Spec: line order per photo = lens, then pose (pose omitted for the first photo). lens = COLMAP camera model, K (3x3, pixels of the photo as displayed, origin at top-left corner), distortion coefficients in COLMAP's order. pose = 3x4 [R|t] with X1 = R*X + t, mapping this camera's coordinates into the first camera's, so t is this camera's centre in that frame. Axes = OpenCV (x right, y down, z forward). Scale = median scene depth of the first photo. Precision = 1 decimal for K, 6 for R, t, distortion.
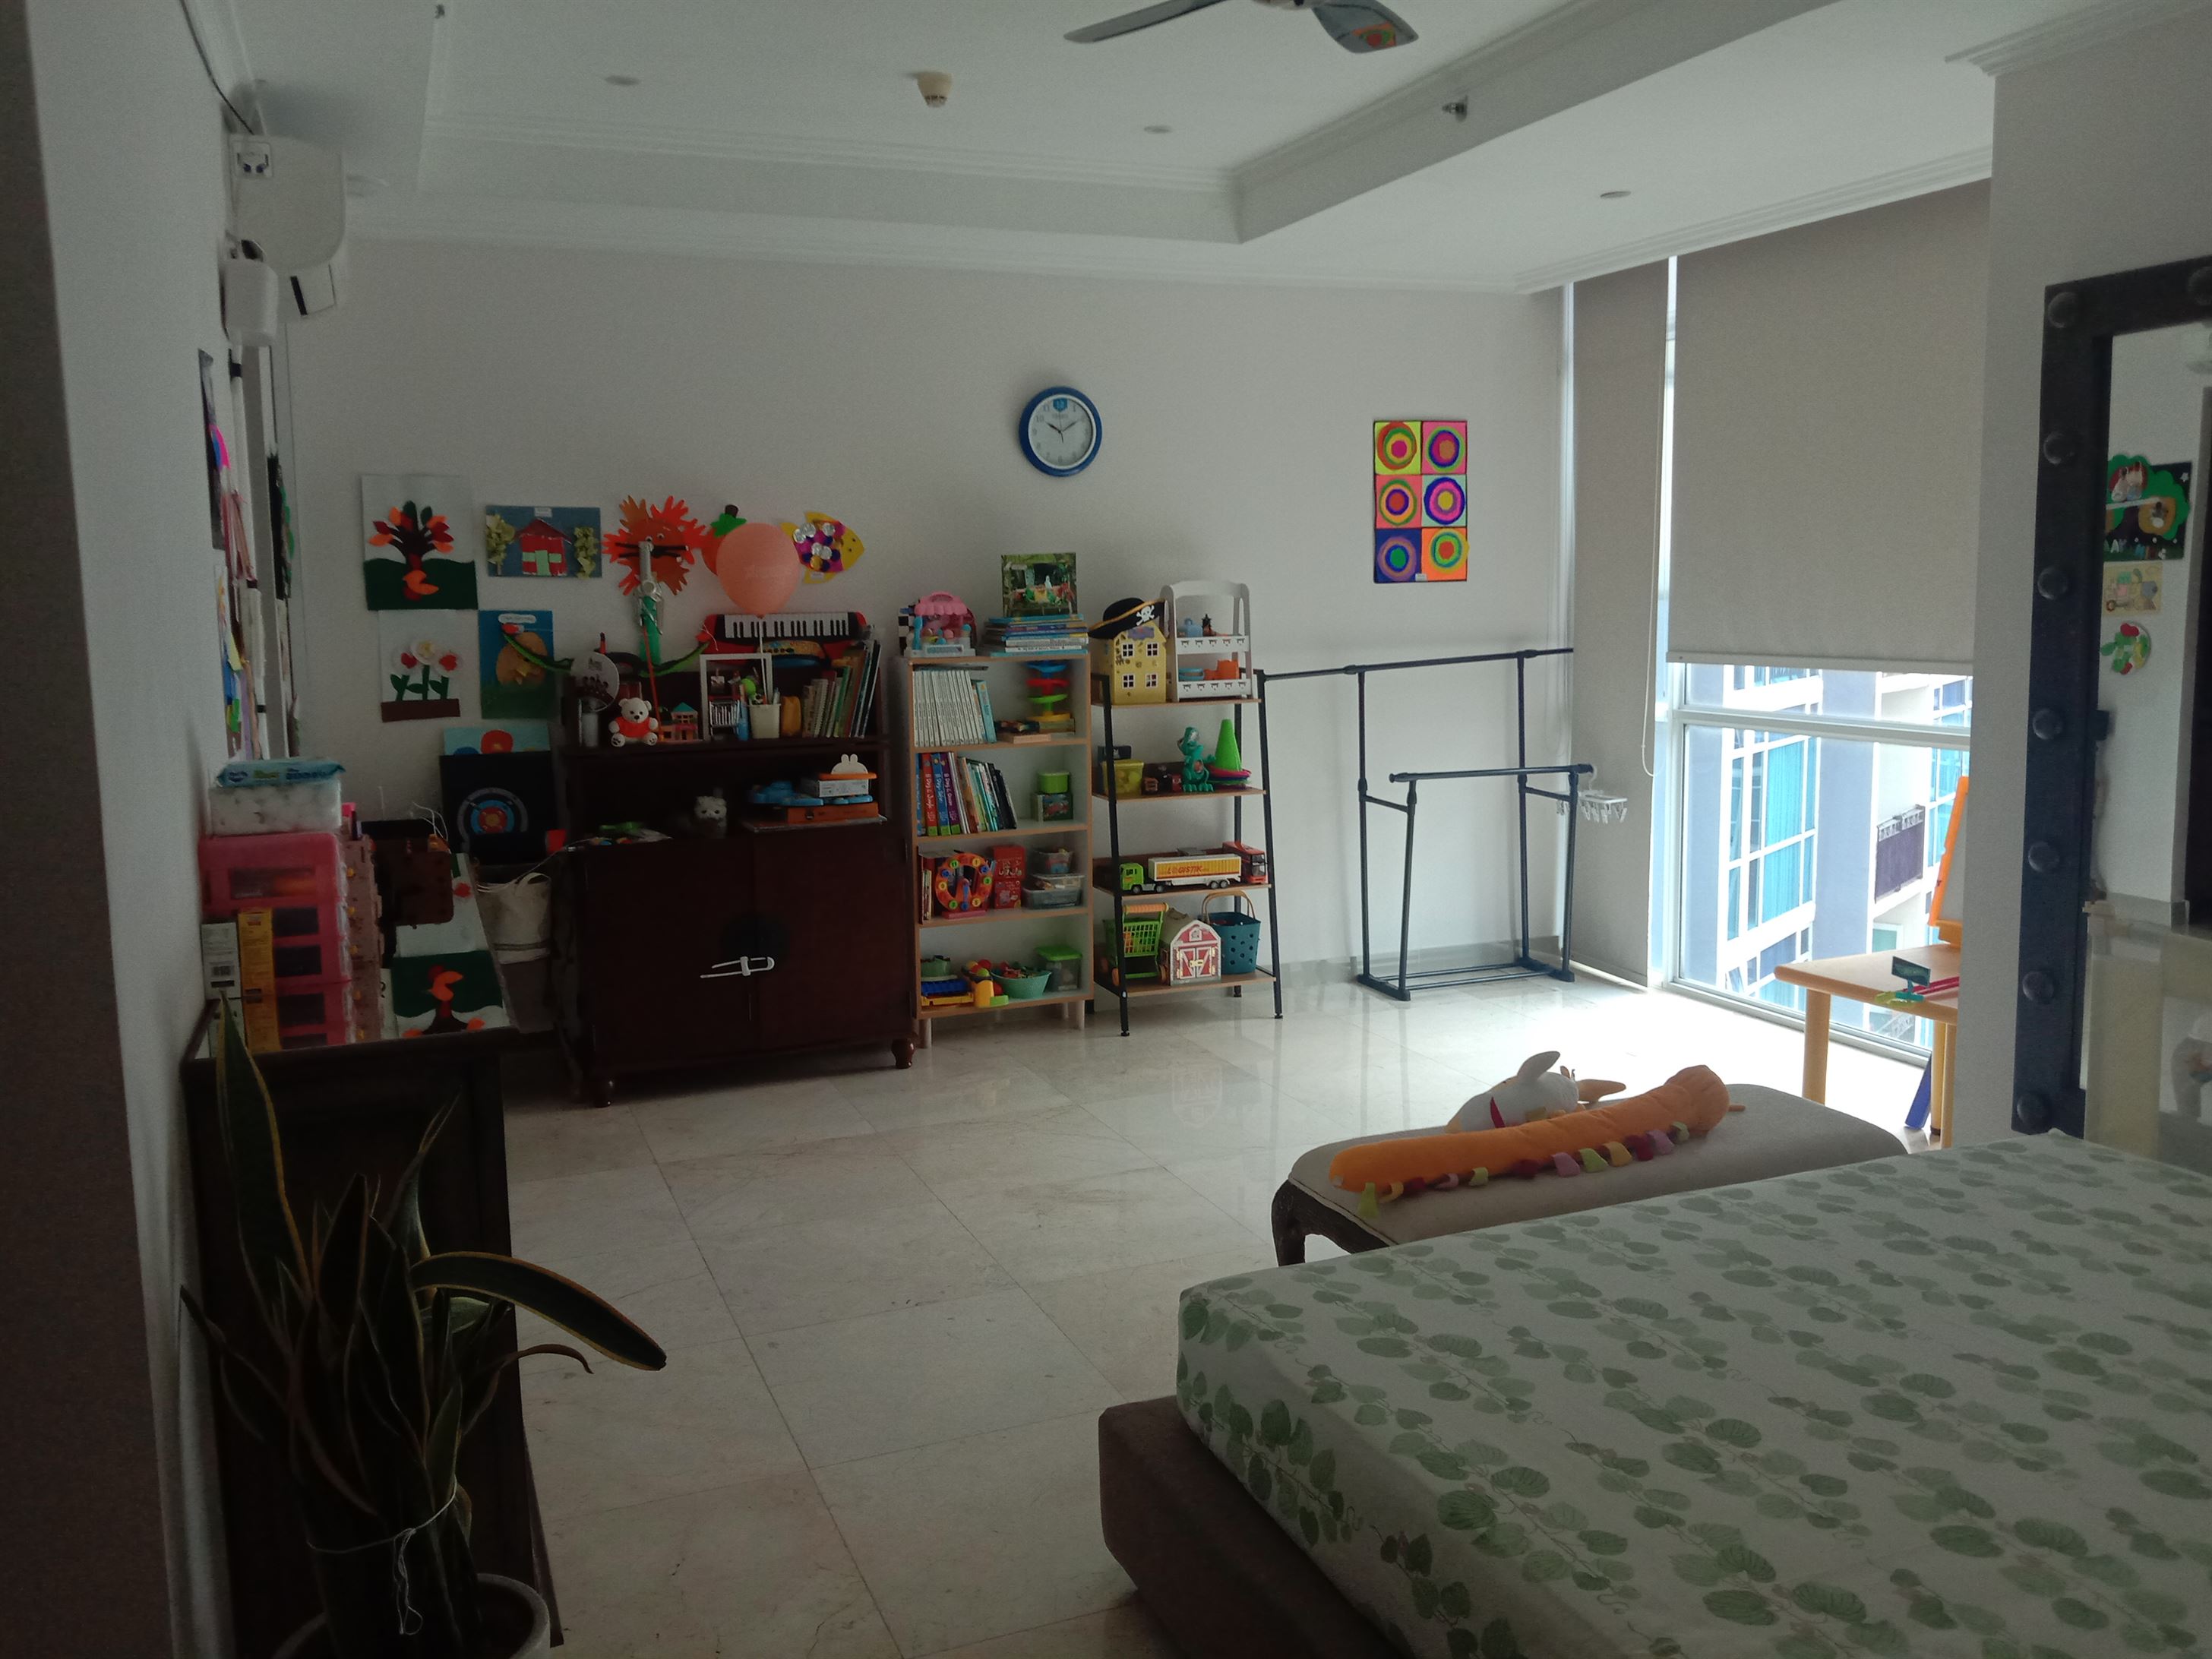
lens RADIAL K [[1657.0, 0, 1066.0], [0, 1657.0, 800.5], [0, 0, 1]] dist [0.039291, -0.100284]
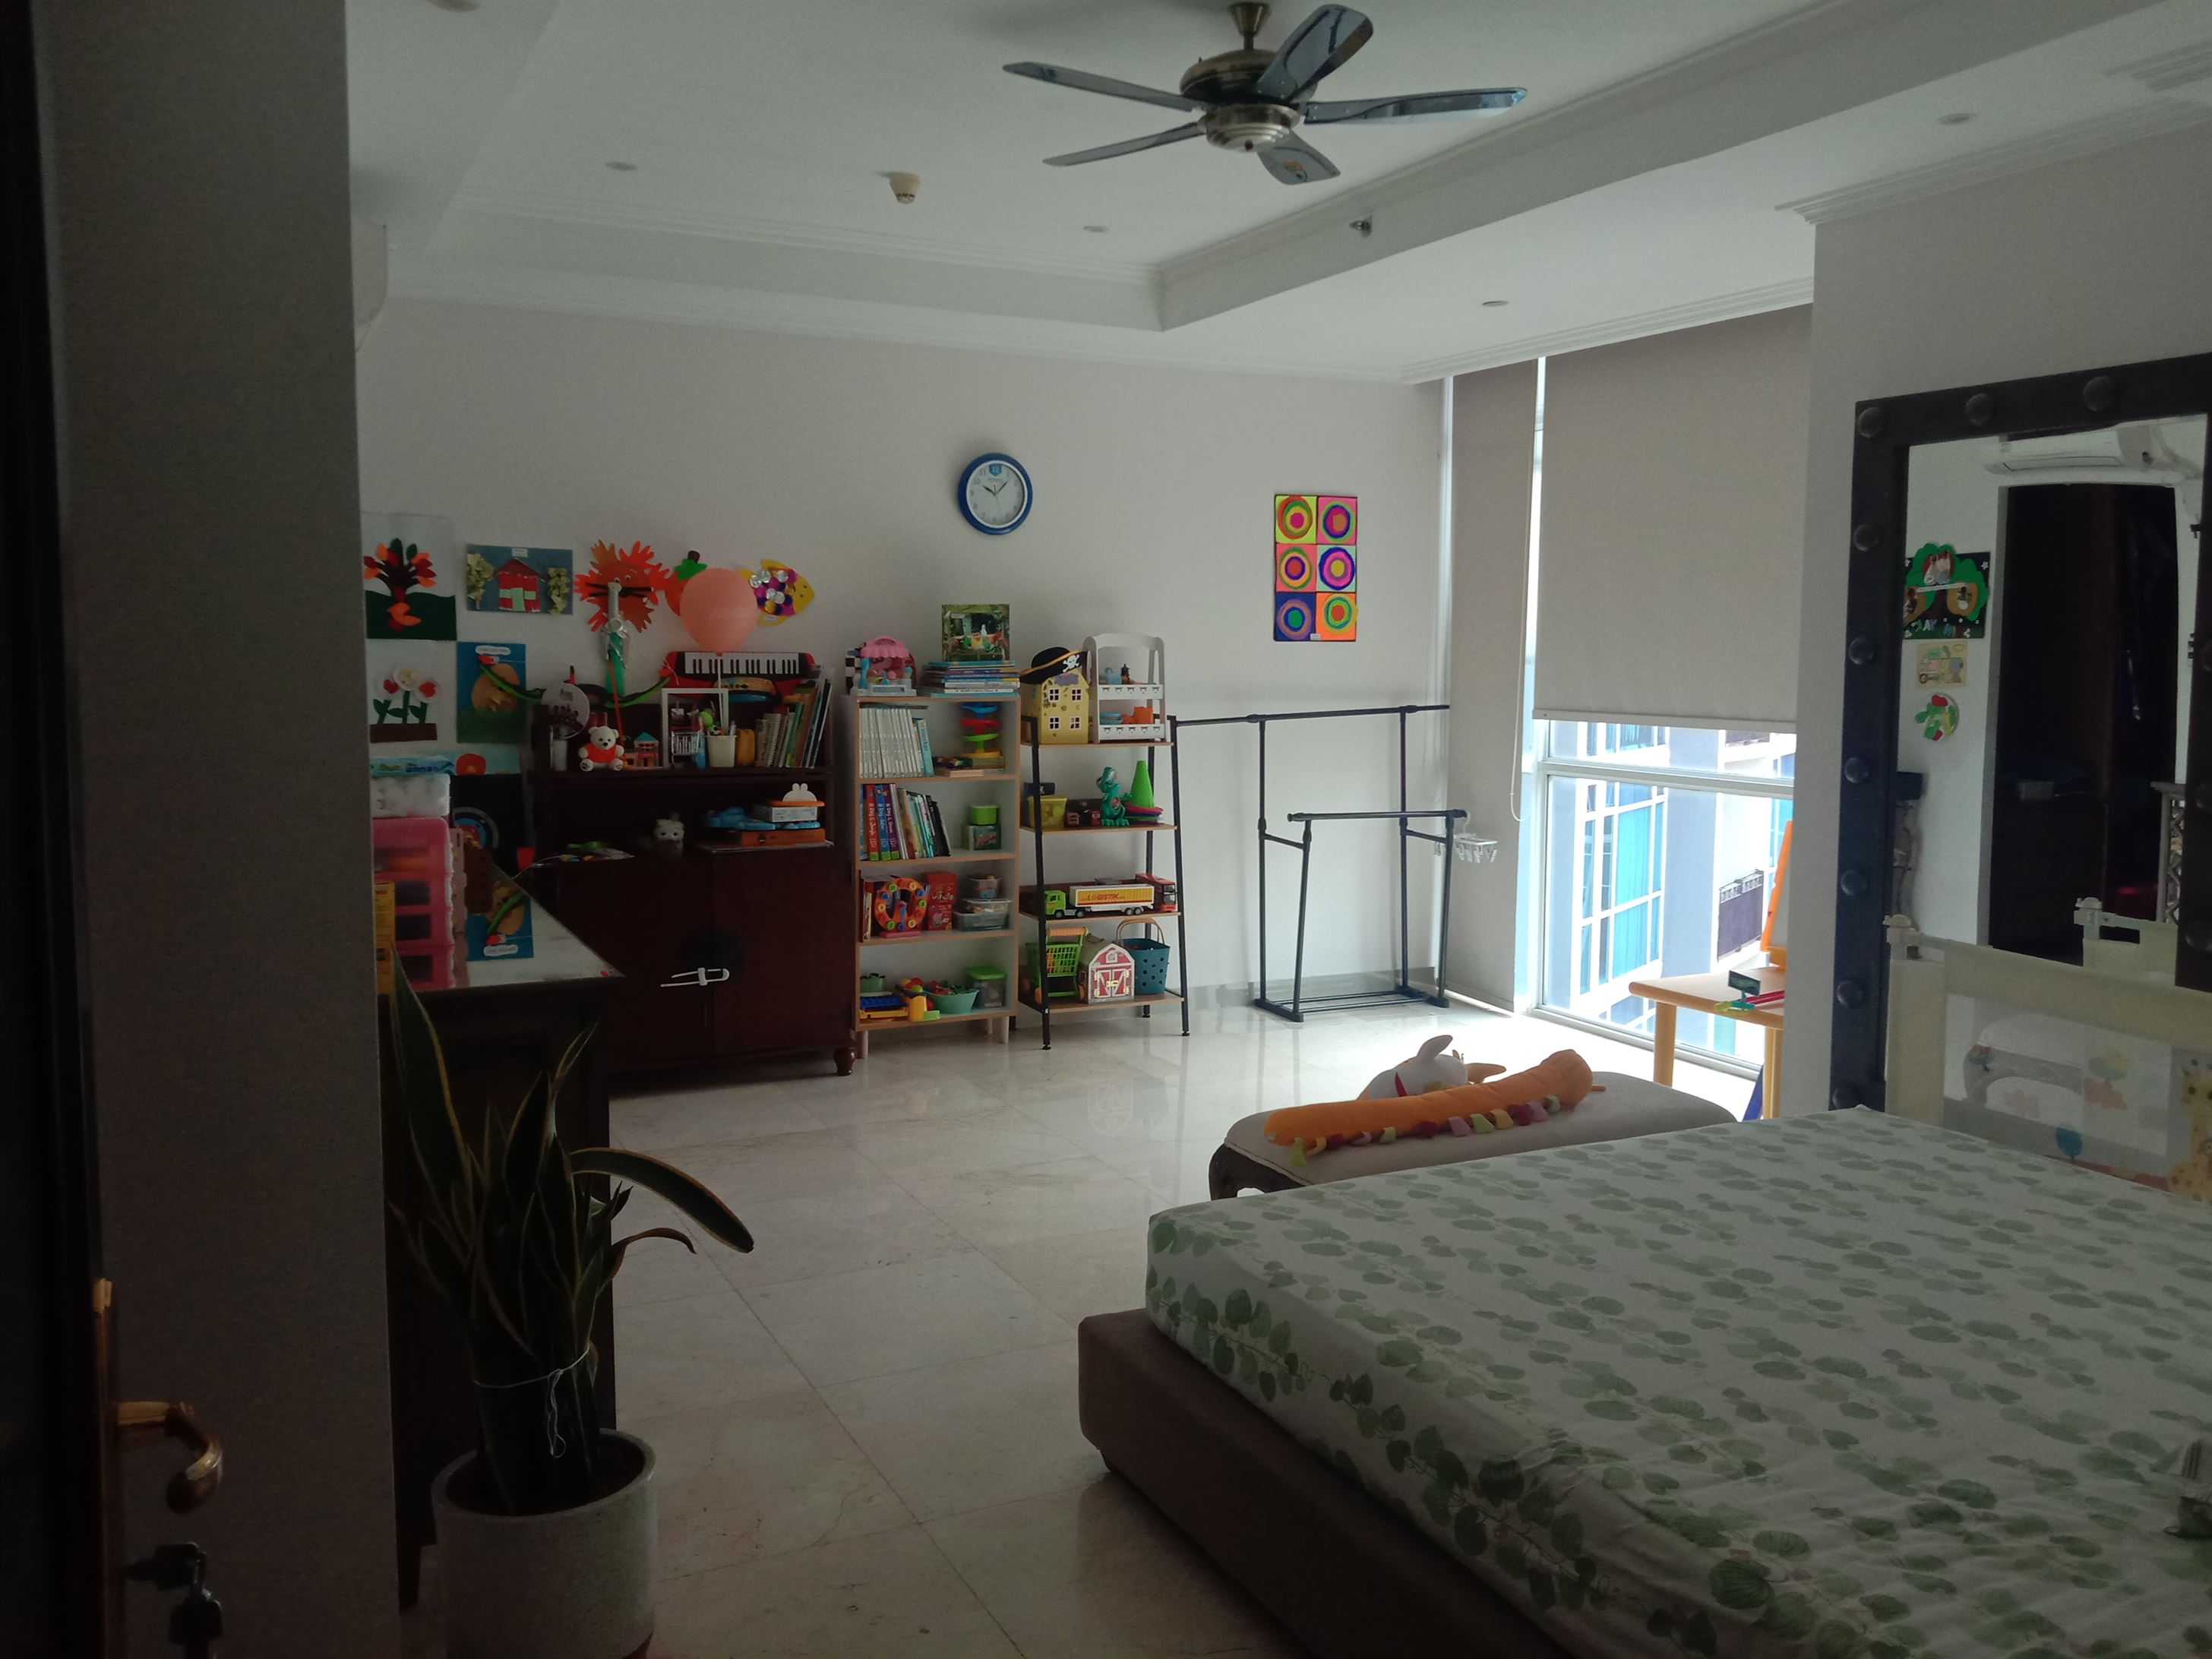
lens RADIAL K [[1657.0, 0, 1066.0], [0, 1657.0, 800.5], [0, 0, 1]] dist [0.039291, -0.100284]
pose [[0.996687, 0.019241, 0.079020, -0.042601], [-0.016468, 0.999230, -0.035598, 0.018807], [-0.079644, 0.034179, 0.996237, -0.091331]]
